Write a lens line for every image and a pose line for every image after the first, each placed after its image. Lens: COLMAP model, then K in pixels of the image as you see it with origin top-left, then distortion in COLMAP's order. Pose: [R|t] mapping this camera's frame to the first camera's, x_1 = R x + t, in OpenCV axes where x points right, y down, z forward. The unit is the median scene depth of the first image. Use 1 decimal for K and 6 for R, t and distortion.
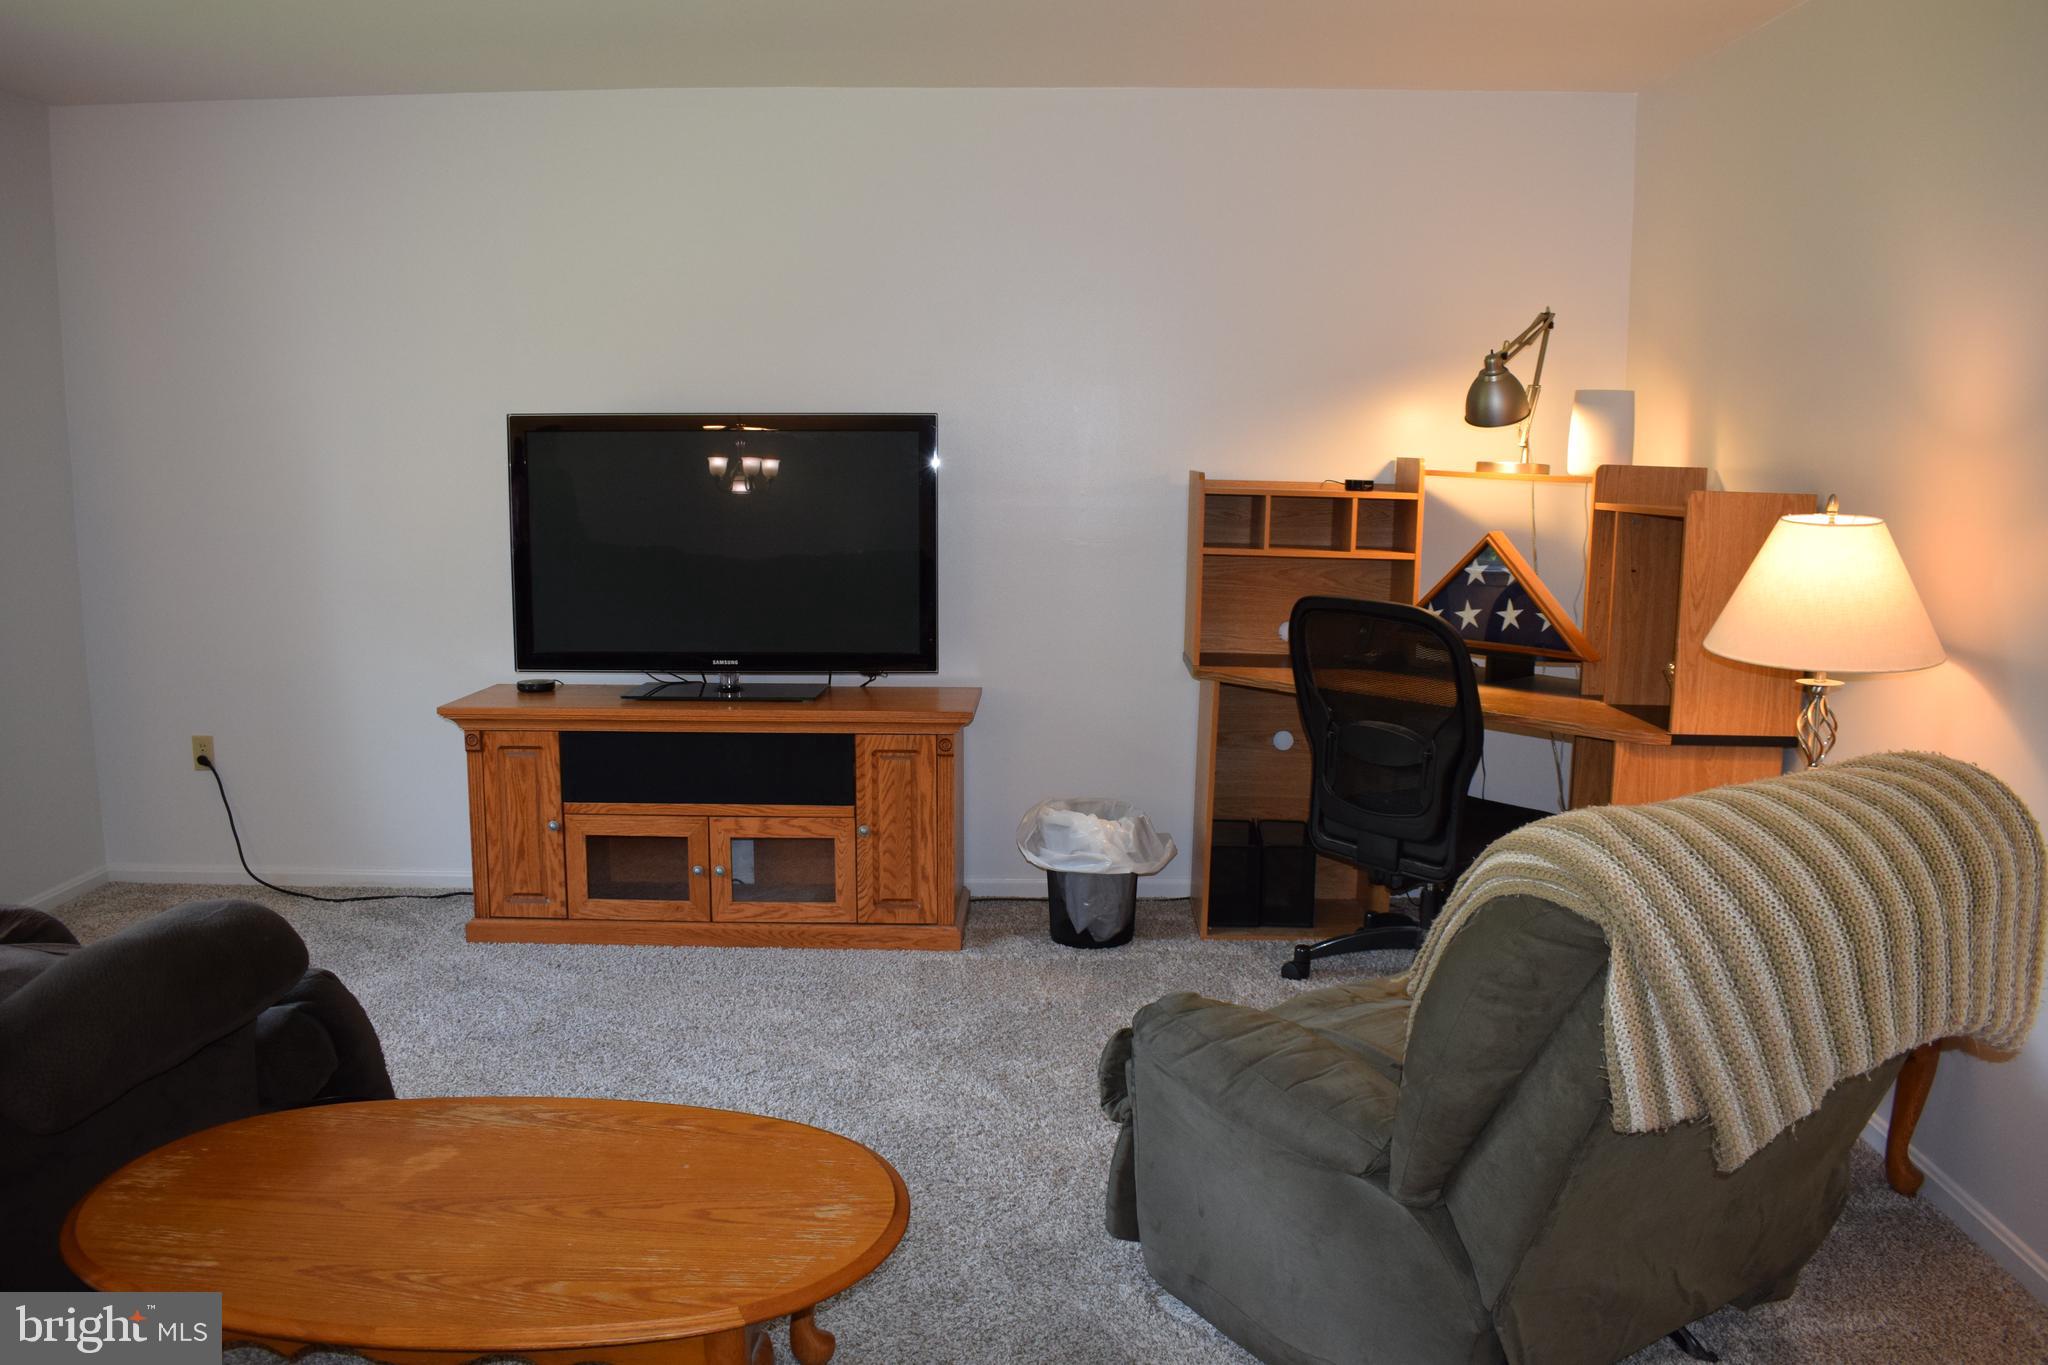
lens RADIAL K [[1618.4, 0, 1063.2], [0, 1618.4, 684.4], [0, 0, 1]] dist [-0.100716, -0.002527]
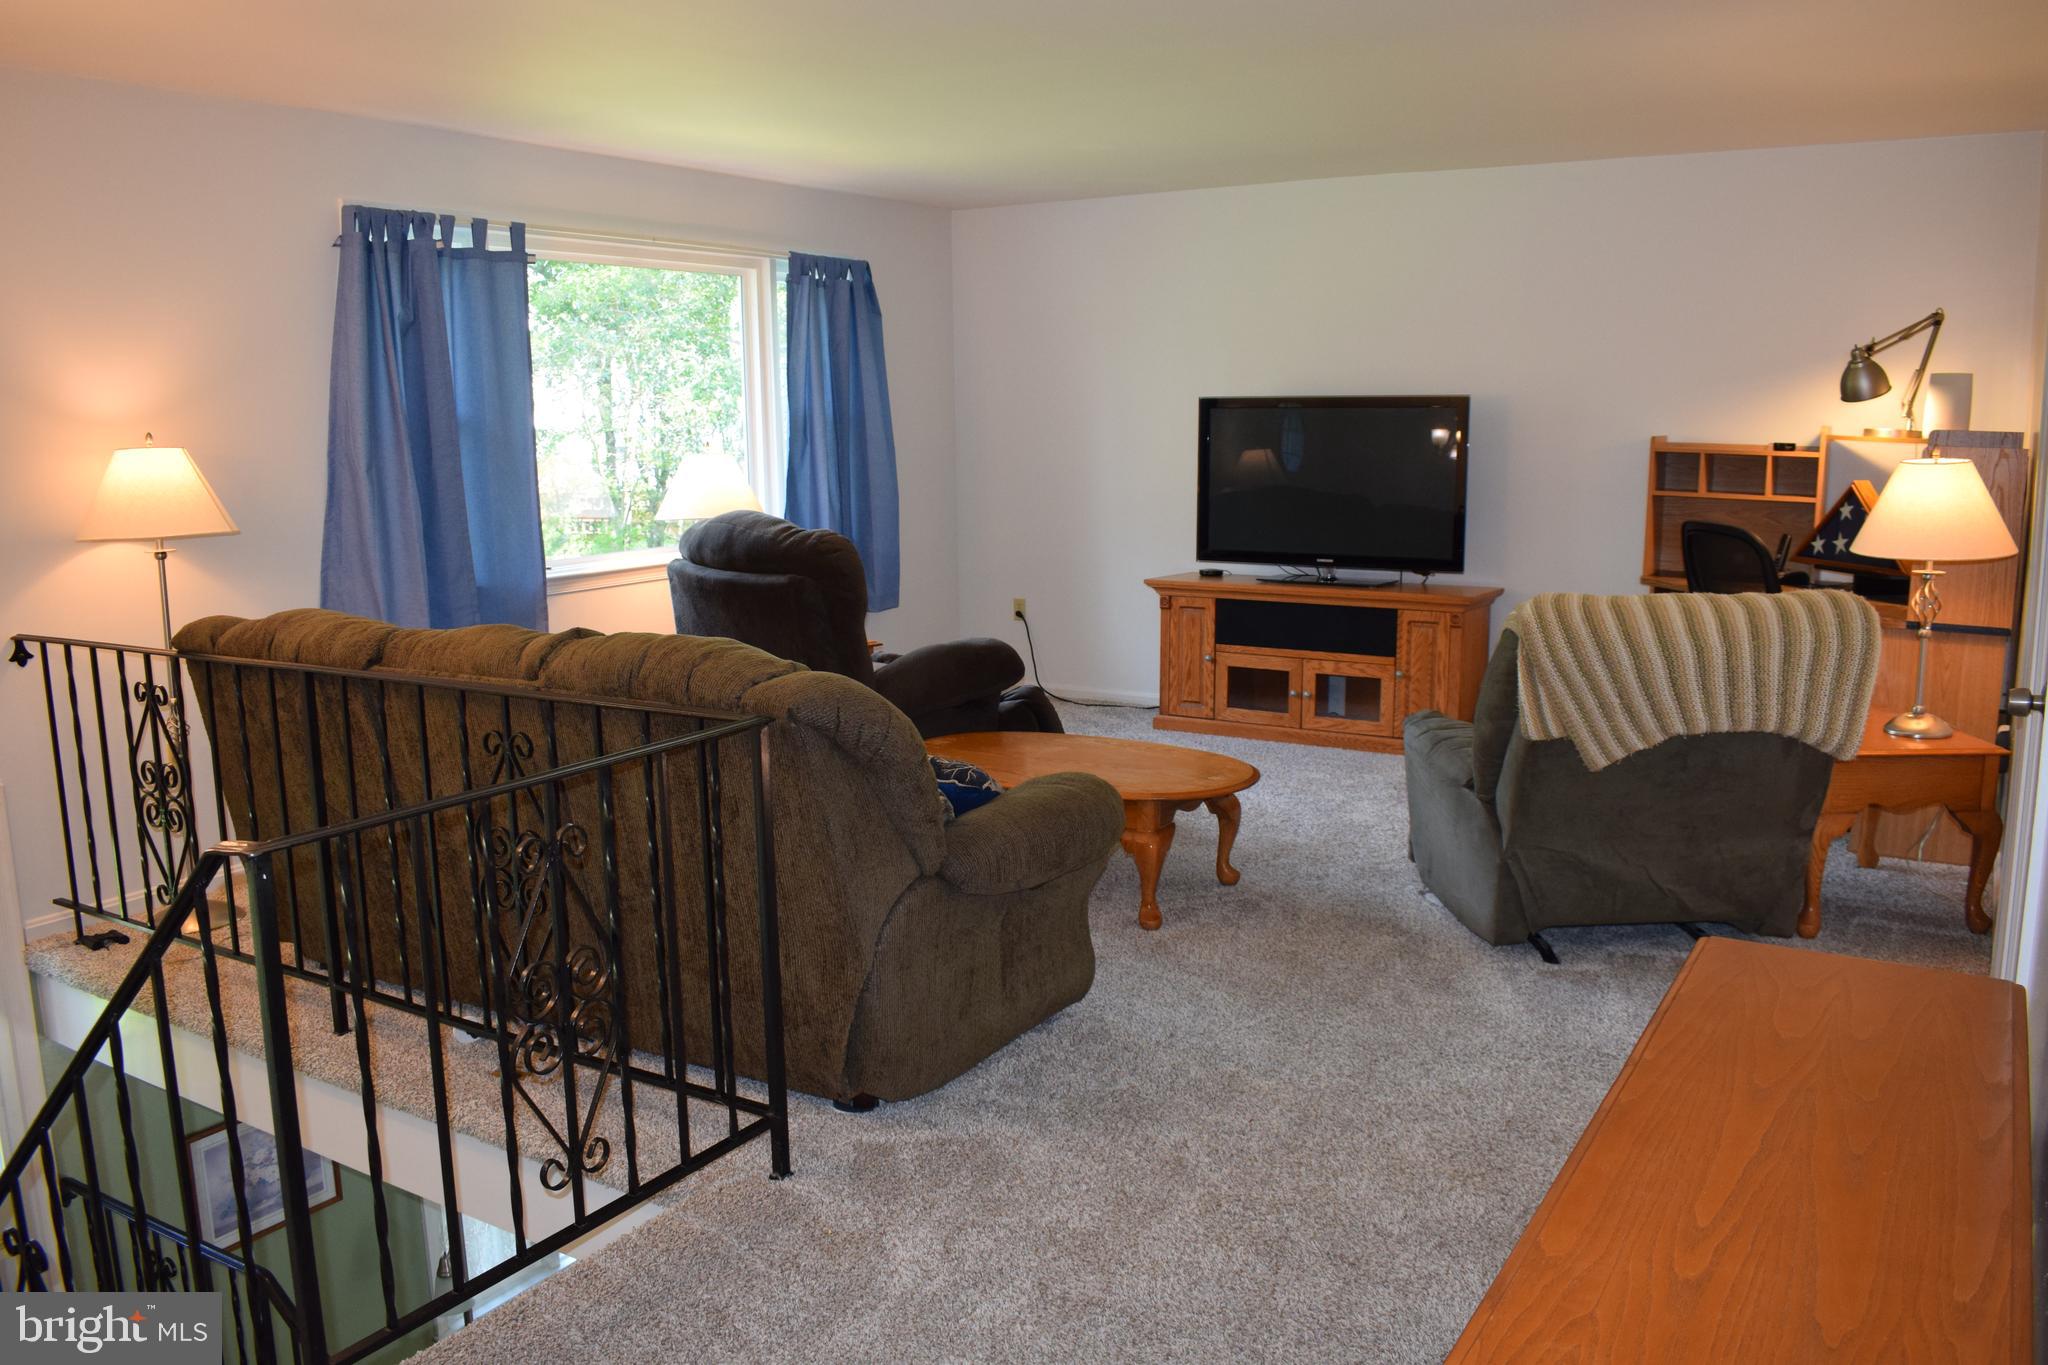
lens RADIAL K [[1615.7, 0, 1079.8], [0, 1615.7, 684.7], [0, 0, 1]] dist [-0.090916, 0.017132]
pose [[0.870745, 0.071408, -0.486523, 0.346947], [-0.065424, 0.997427, 0.029303, 0.076175], [0.487363, 0.006315, 0.873176, -0.449626]]
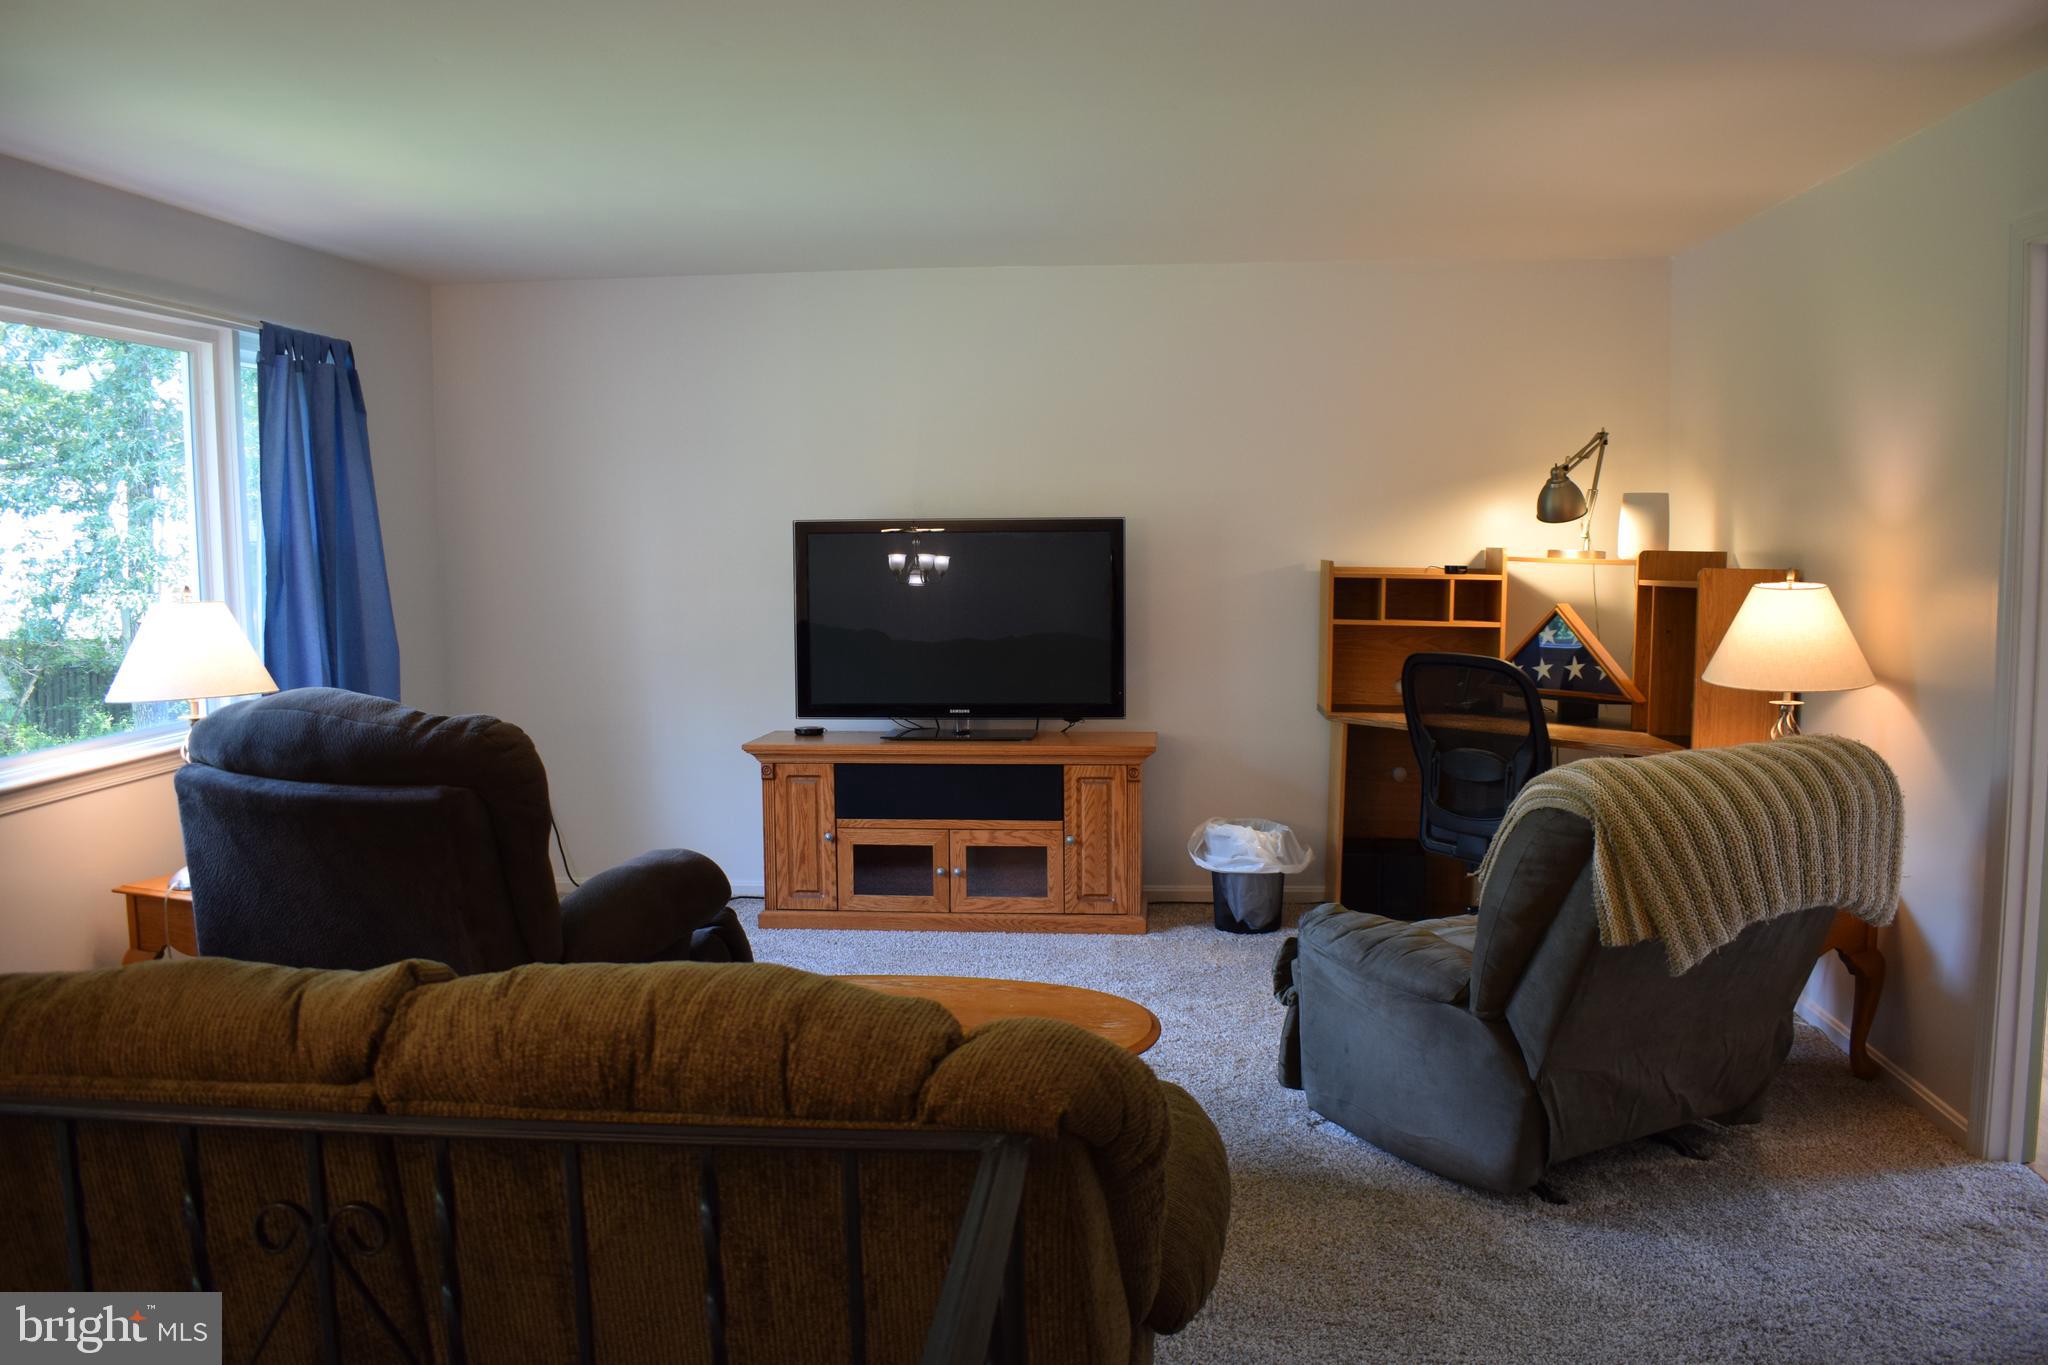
lens RADIAL K [[1615.7, 0, 1079.8], [0, 1615.7, 684.7], [0, 0, 1]] dist [-0.090916, 0.017132]
pose [[0.998222, -0.005711, -0.059338, -0.039110], [0.002208, 0.998259, -0.058938, 0.043008], [0.059571, 0.058702, 0.996497, -0.288646]]
